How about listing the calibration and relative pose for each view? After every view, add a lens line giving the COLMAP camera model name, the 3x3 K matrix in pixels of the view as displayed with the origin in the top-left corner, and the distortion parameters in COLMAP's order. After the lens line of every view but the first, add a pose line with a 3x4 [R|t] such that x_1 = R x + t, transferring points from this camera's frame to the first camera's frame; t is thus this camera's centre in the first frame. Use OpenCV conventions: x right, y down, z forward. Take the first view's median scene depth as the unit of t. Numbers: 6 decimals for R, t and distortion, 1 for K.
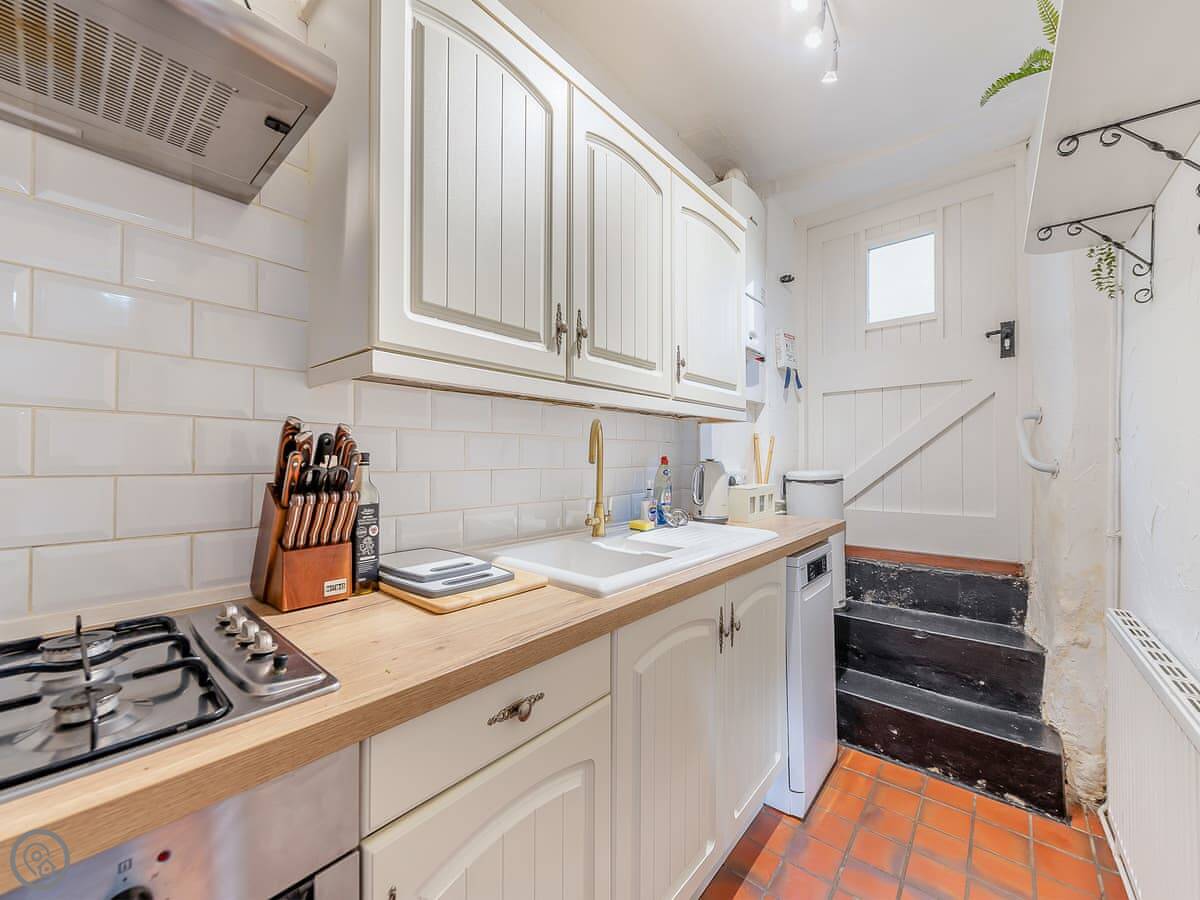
lens RADIAL K [[476.5, 0, 600.0], [0, 476.5, 450.0], [0, 0, 1]] dist [-0.000241, -0.000561]
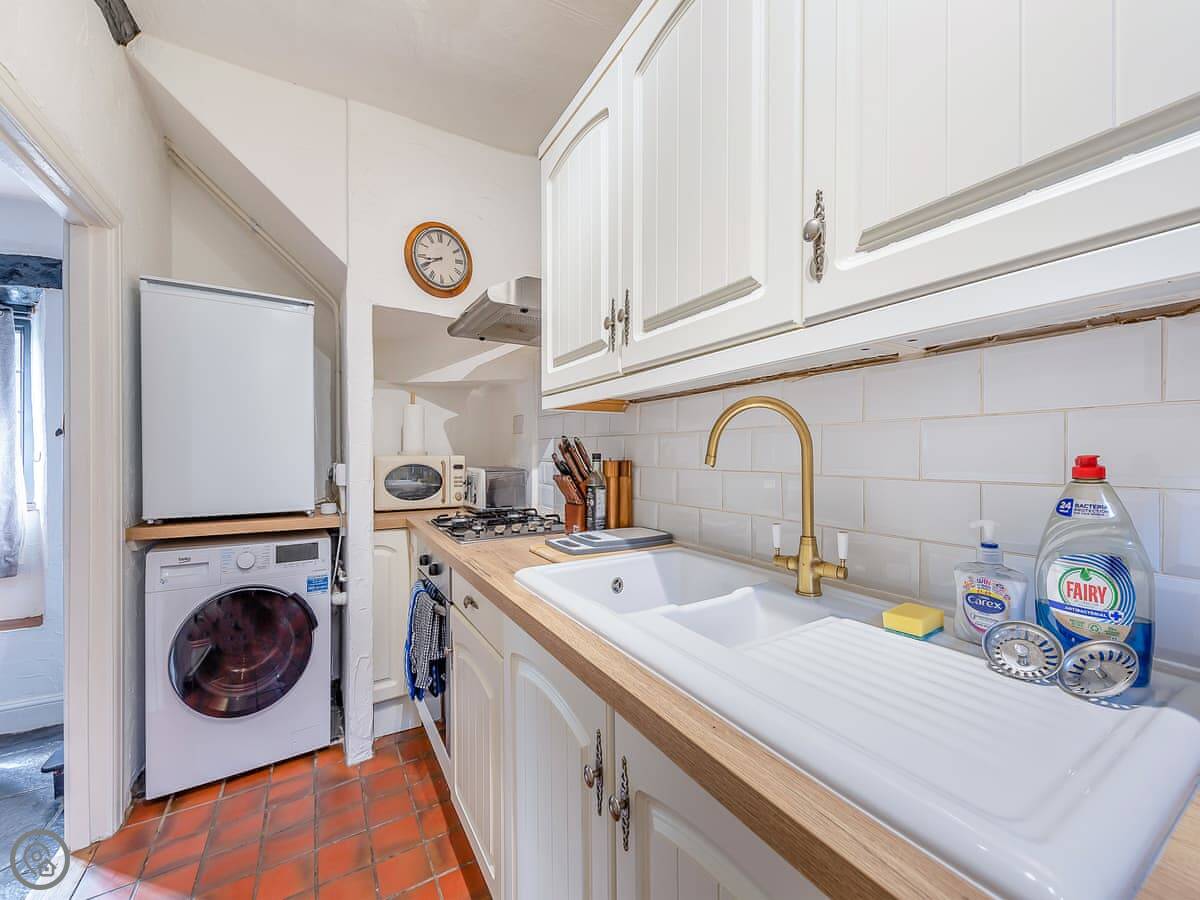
lens RADIAL K [[476.5, 0, 600.0], [0, 476.5, 450.0], [0, 0, 1]] dist [-0.000241, -0.000561]
pose [[-0.327824, -0.006007, -0.944720, 0.703642], [0.019165, 0.999732, -0.013007, 0.010615], [0.944544, -0.022370, -0.327621, 1.075869]]
